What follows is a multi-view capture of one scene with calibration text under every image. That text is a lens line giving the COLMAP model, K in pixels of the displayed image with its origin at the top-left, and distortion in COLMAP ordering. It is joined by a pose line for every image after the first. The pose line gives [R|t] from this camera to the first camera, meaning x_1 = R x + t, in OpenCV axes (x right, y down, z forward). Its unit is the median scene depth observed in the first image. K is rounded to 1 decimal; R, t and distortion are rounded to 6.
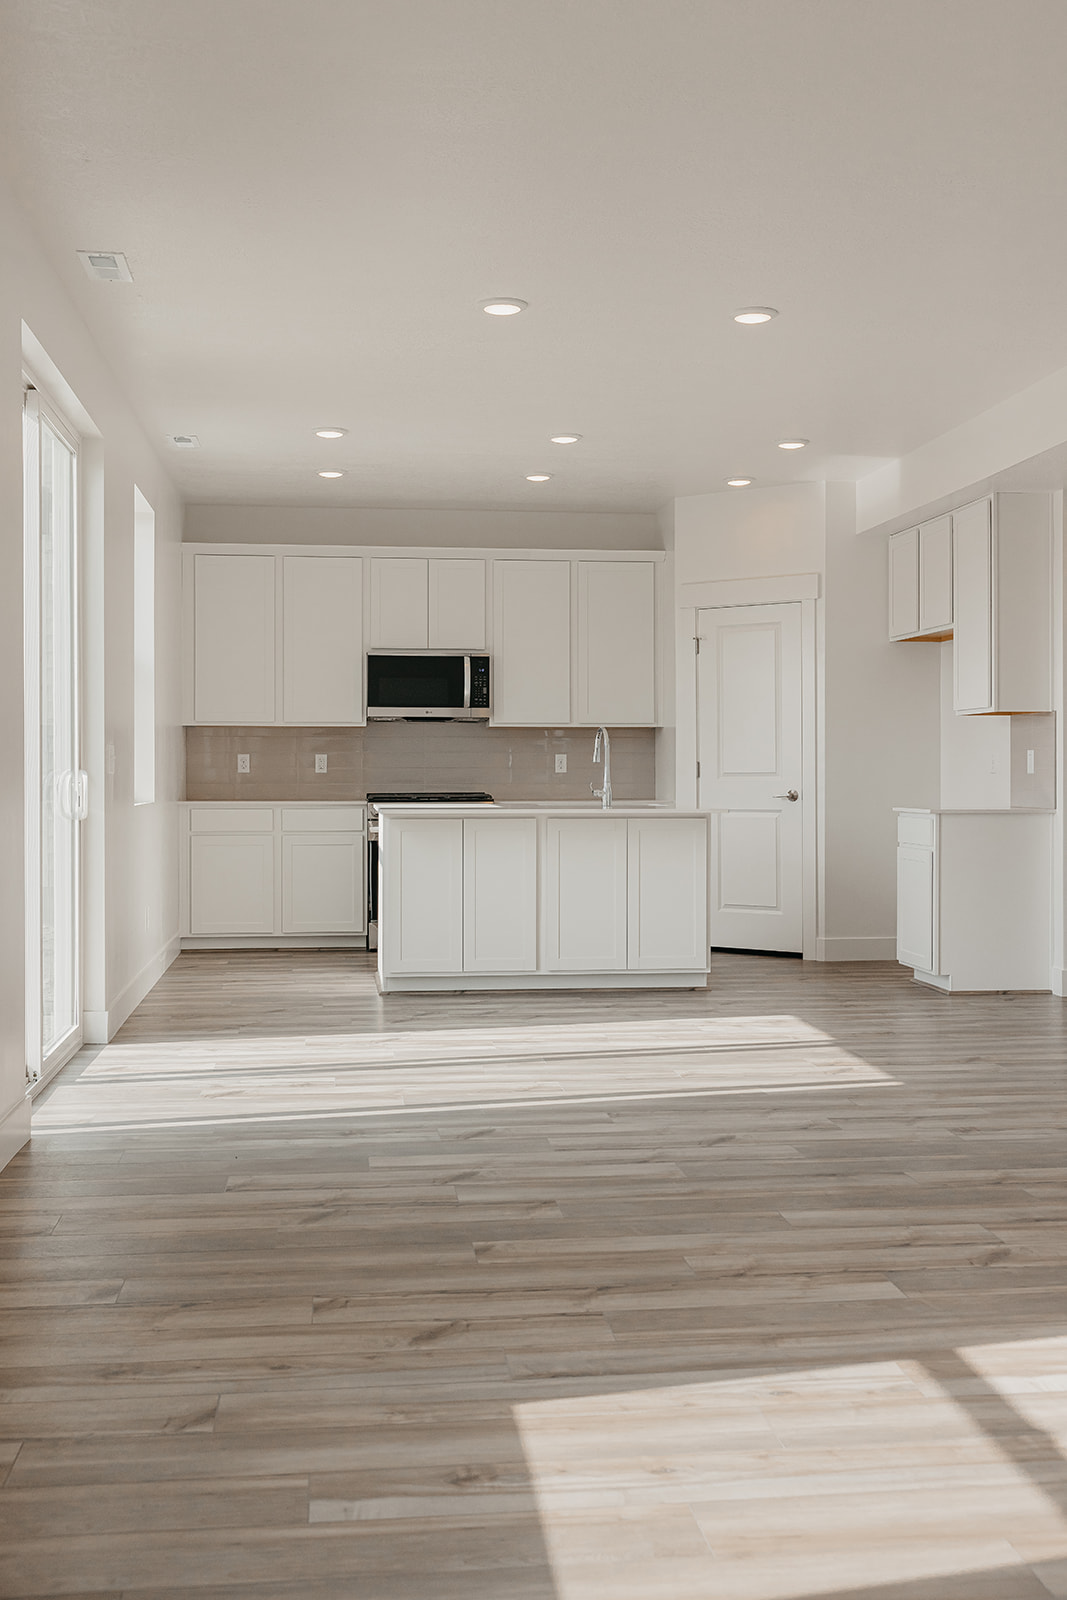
lens RADIAL K [[1760.5, 0, 533.5], [0, 1760.5, 800.0], [0, 0, 1]] dist [0.062264, -0.006441]
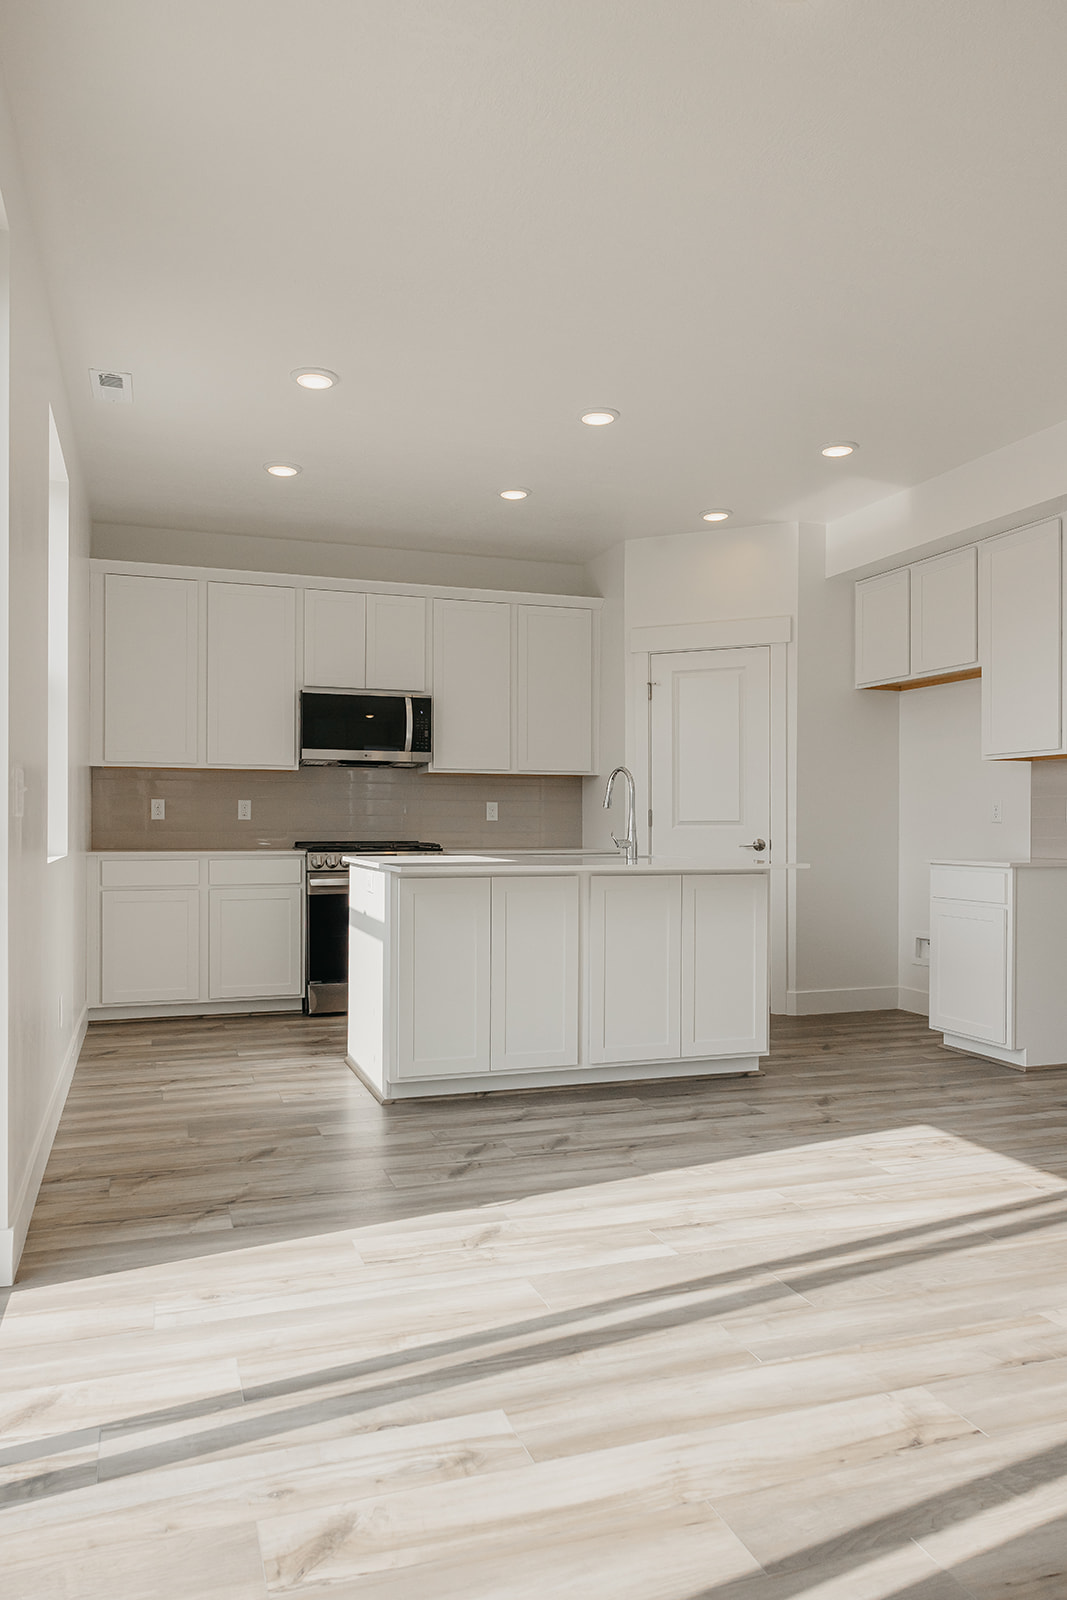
lens RADIAL K [[1109.2, 0, 532.7], [0, 1109.2, 828.8], [0, 0, 1]] dist [0.017061, -0.000721]
pose [[0.975409, 0.001677, 0.220395, -0.104035], [0.000325, 0.999959, -0.009045, -0.005452], [-0.220401, 0.008894, 0.975369, 0.403327]]
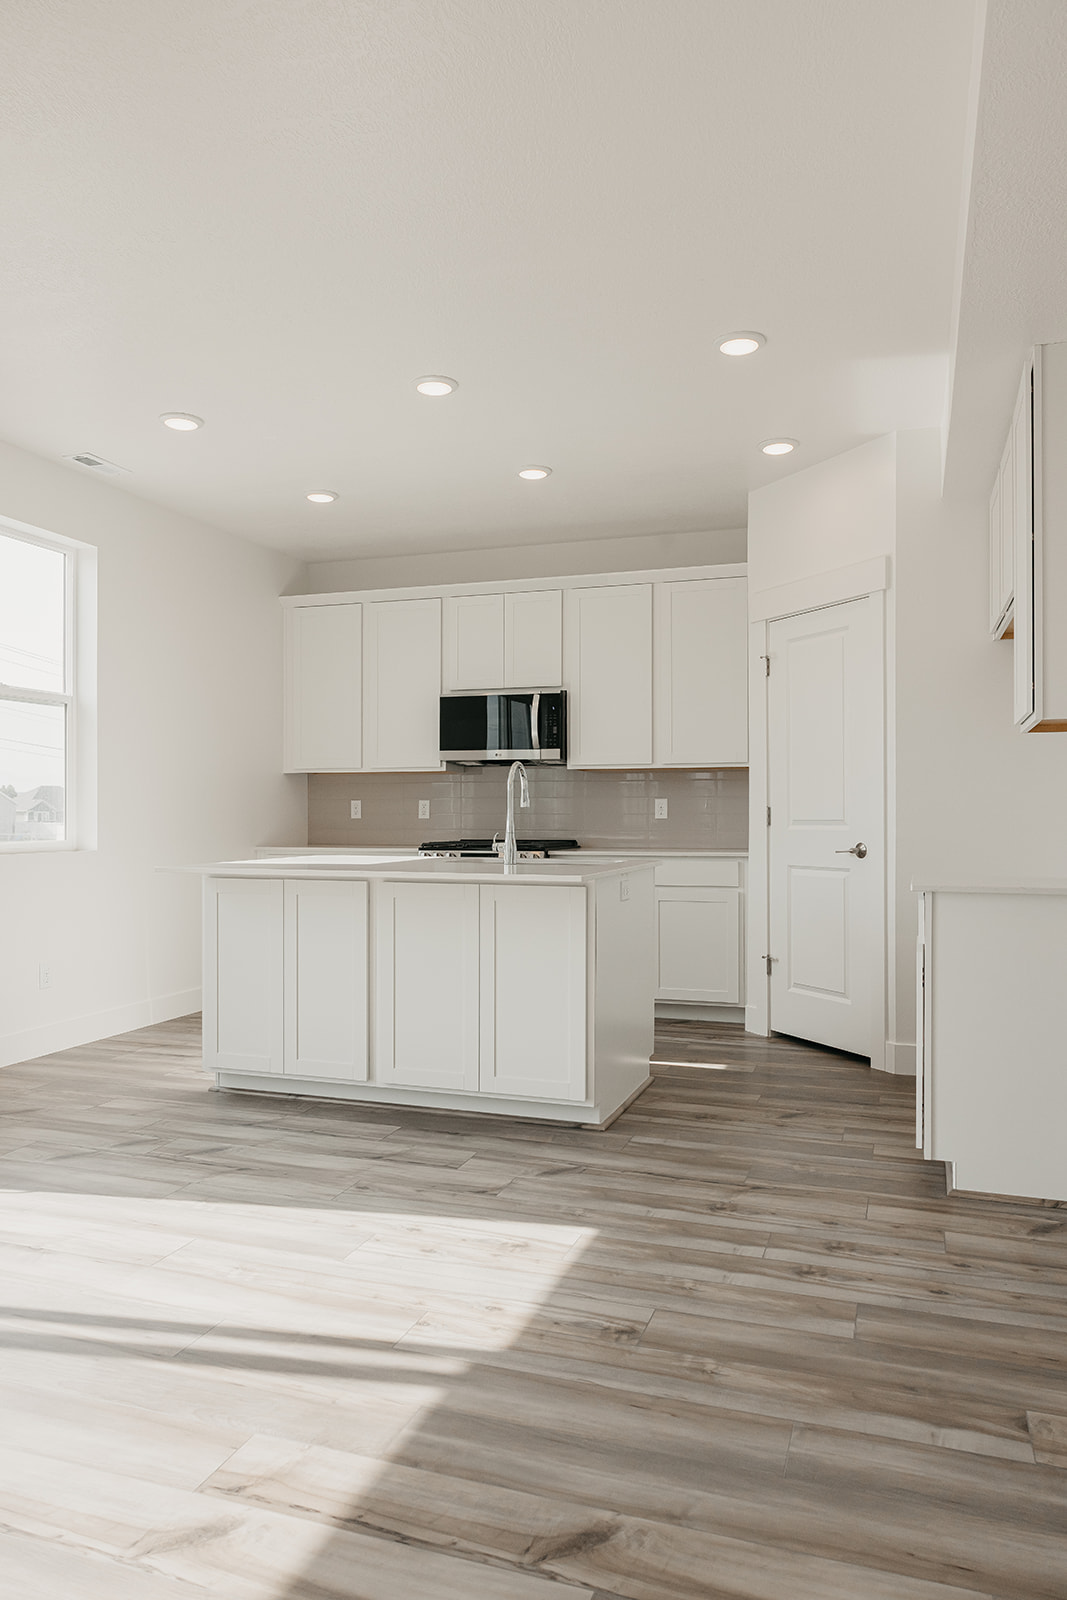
lens RADIAL K [[1091.3, 0, 533.5], [0, 1091.3, 800.0], [0, 0, 1]] dist [0.027996, -0.056001]
pose [[0.901742, -0.004975, -0.432247, 0.211472], [-0.008483, 0.999538, -0.029202, -0.008490], [0.432192, 0.029999, 0.901282, 0.479635]]
